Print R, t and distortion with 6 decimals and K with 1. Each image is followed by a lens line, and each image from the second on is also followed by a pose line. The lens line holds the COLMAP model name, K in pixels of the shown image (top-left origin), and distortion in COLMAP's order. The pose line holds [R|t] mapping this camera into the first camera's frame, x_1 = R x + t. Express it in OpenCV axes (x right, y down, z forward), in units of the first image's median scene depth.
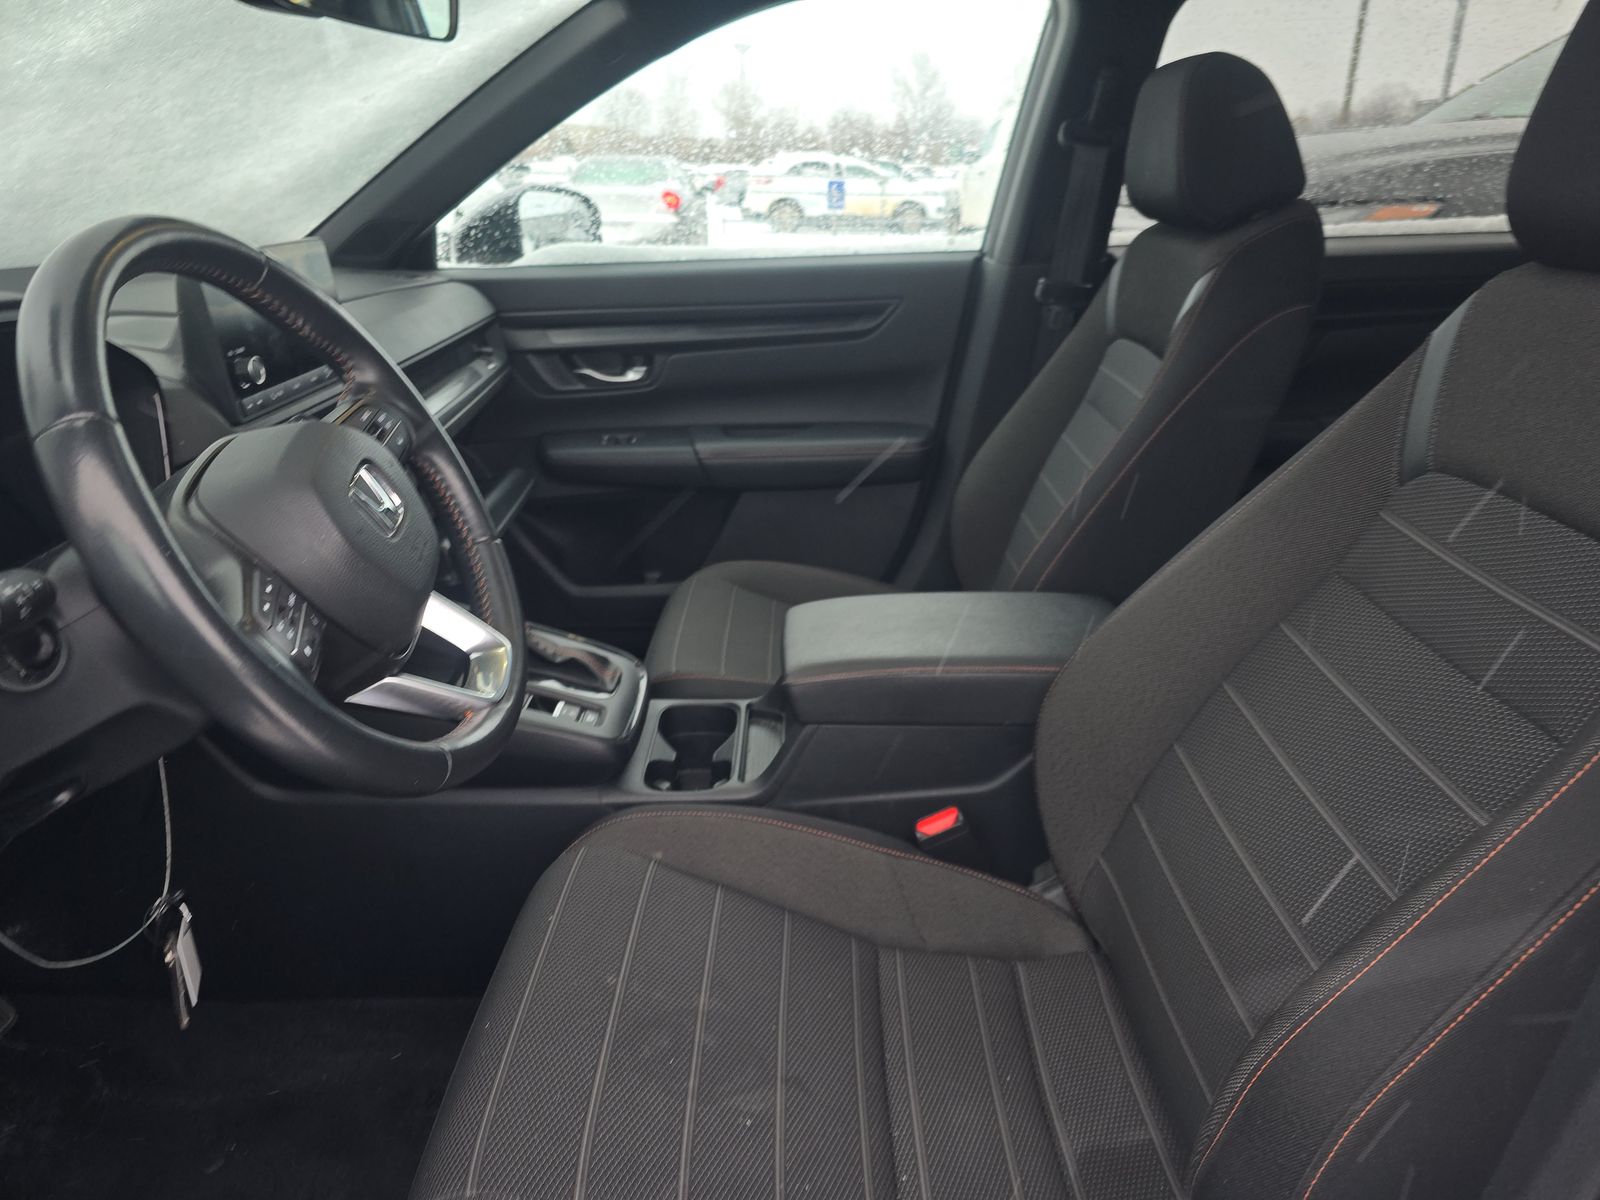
lens RADIAL K [[1060.5, 0, 823.1], [0, 1060.5, 583.3], [0, 0, 1]] dist [0.002227, -0.002855]
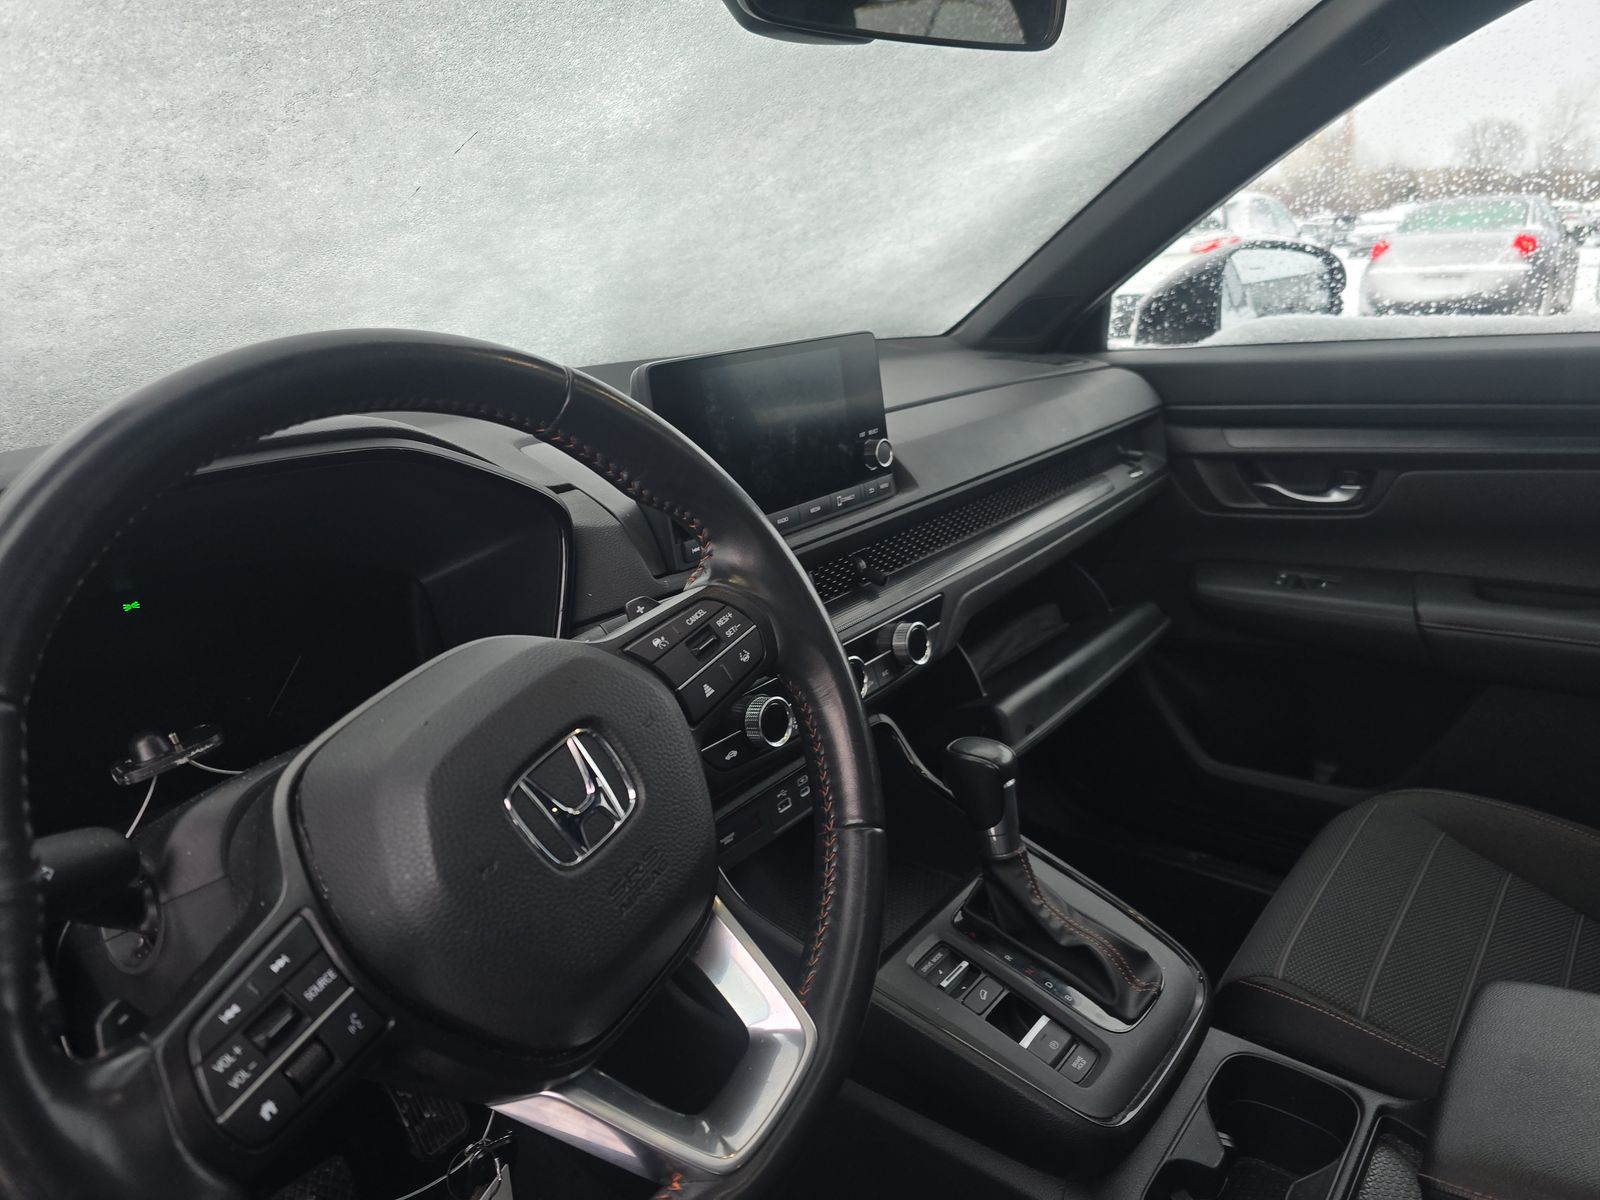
lens RADIAL K [[1092.8, 0, 800.0], [0, 1092.8, 600.0], [0, 0, 1]] dist [0.093969, -0.100115]
pose [[0.773302, 0.142908, -0.617723, 0.019732], [-0.173791, 0.984729, 0.010252, -0.100645], [0.609755, 0.099427, 0.786329, 0.272662]]
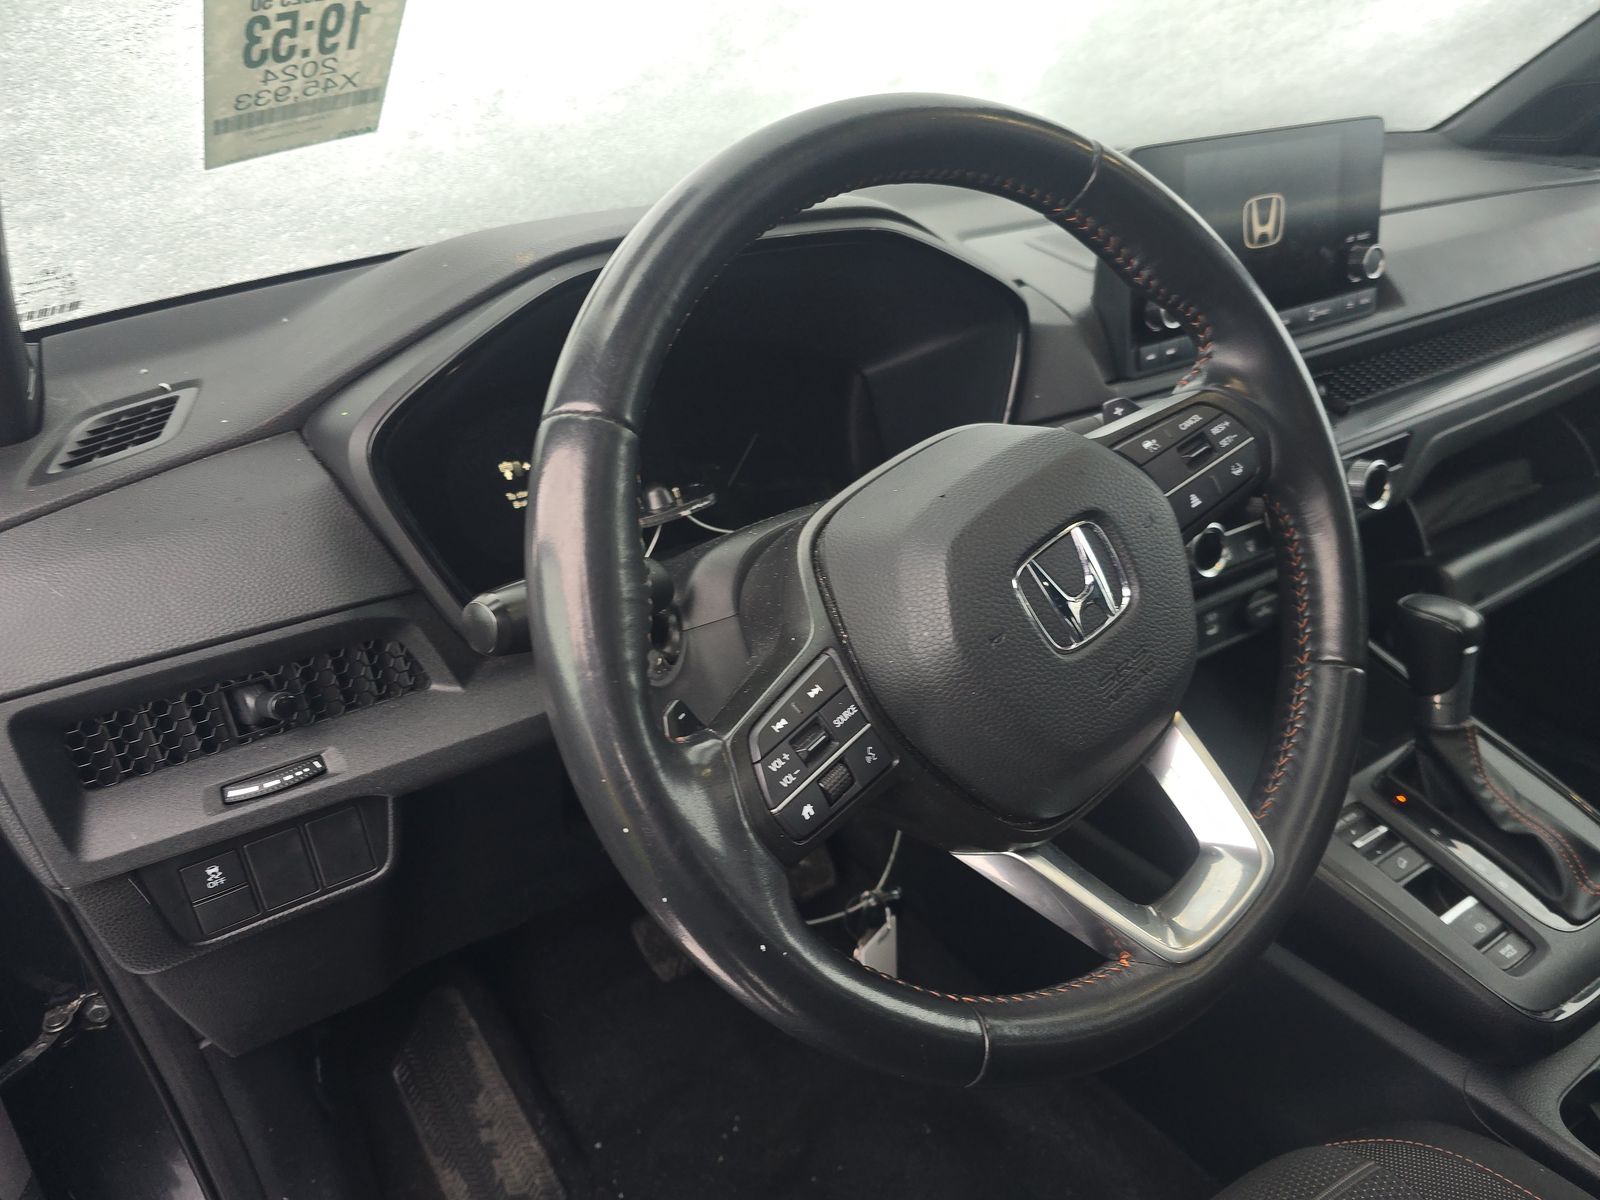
lens RADIAL K [[1092.8, 0, 800.0], [0, 1092.8, 600.0], [0, 0, 1]] dist [0.093969, -0.100115]
pose [[0.534733, 0.329080, -0.778311, -0.007895], [-0.248345, 0.941580, 0.227489, -0.081126], [0.807704, 0.071644, 0.585219, 0.239534]]
